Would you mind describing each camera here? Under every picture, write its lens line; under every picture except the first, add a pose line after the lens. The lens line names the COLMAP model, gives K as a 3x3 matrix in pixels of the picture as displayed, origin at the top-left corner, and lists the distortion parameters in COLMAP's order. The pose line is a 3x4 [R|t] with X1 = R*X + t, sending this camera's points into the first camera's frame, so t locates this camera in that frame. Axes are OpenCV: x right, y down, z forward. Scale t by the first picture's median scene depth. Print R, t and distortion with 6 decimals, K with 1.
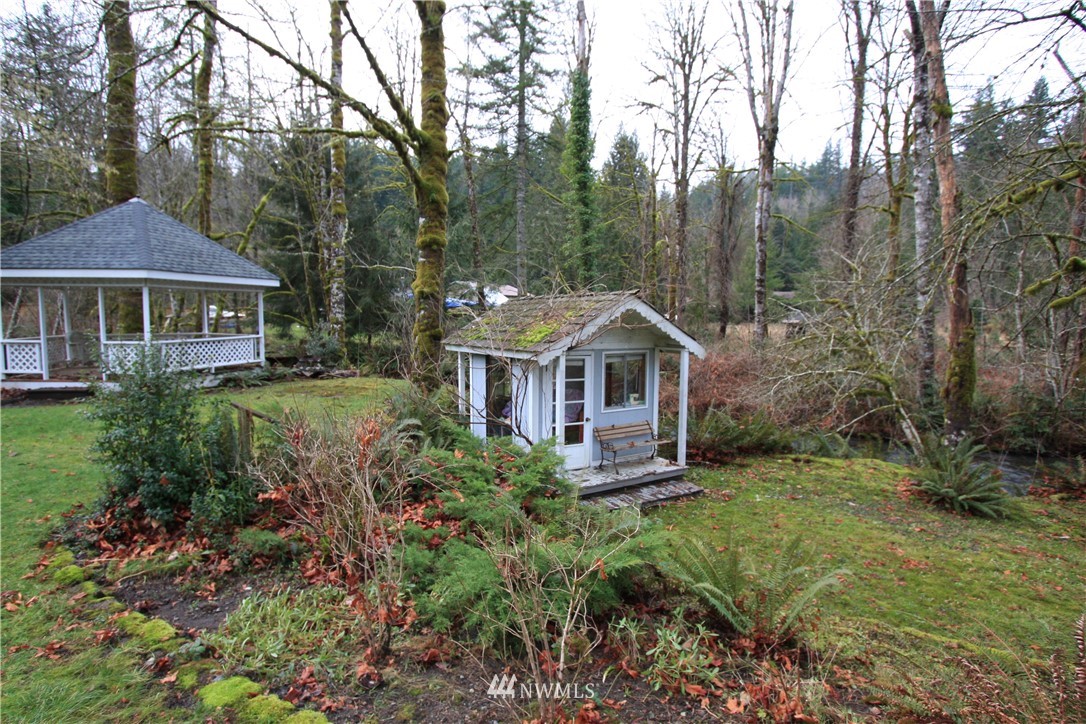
lens RADIAL K [[552.3, 0, 546.7], [0, 552.3, 361.7], [0, 0, 1]] dist [-0.006846, 0.000910]
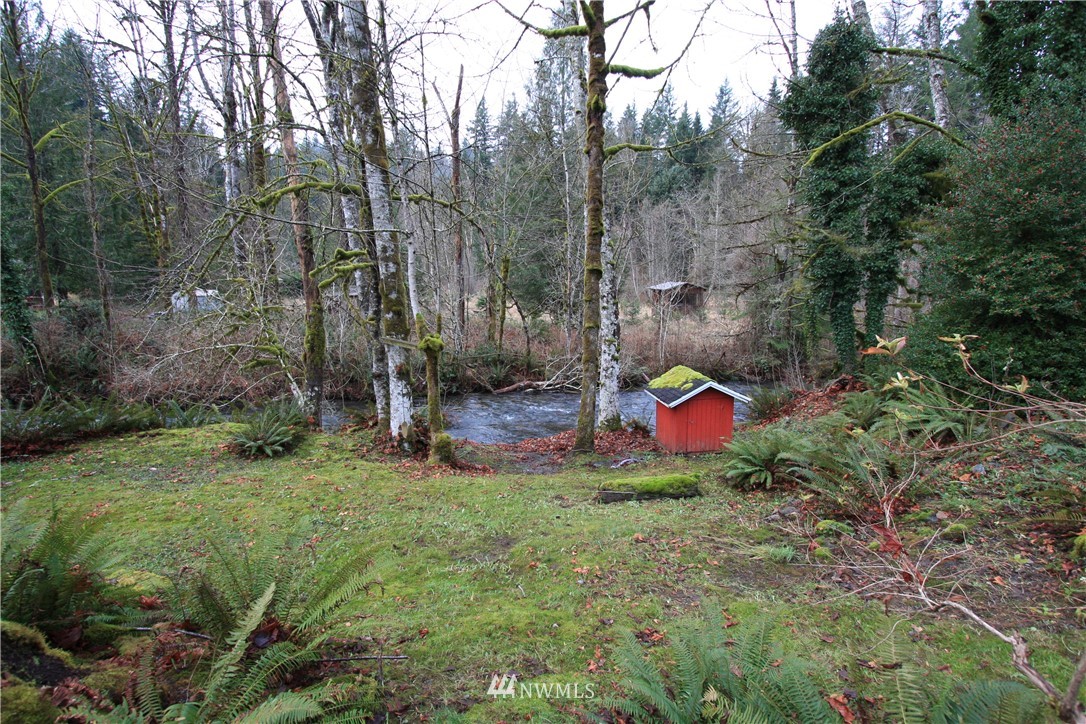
lens RADIAL K [[552.3, 0, 540.4], [0, 552.3, 362.9], [0, 0, 1]] dist [-0.006846, 0.000910]
pose [[0.777921, -0.102455, 0.619953, 0.397599], [0.070538, 0.994620, 0.075862, 0.014103], [-0.624390, -0.015284, 0.780963, -0.281403]]
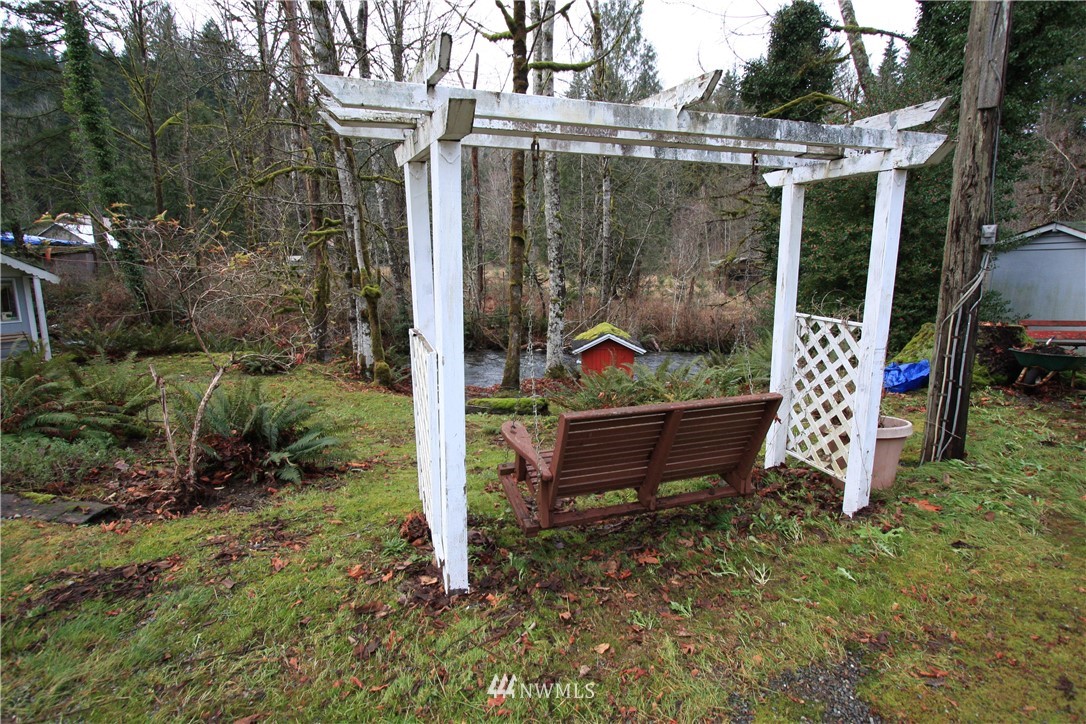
lens RADIAL K [[552.3, 0, 541.0], [0, 552.3, 363.4], [0, 0, 1]] dist [-0.006846, 0.000910]
pose [[0.876683, -0.088296, 0.472895, 0.574950], [0.038832, 0.992793, 0.113380, 0.071816], [-0.479498, -0.081035, 0.873793, -0.686529]]
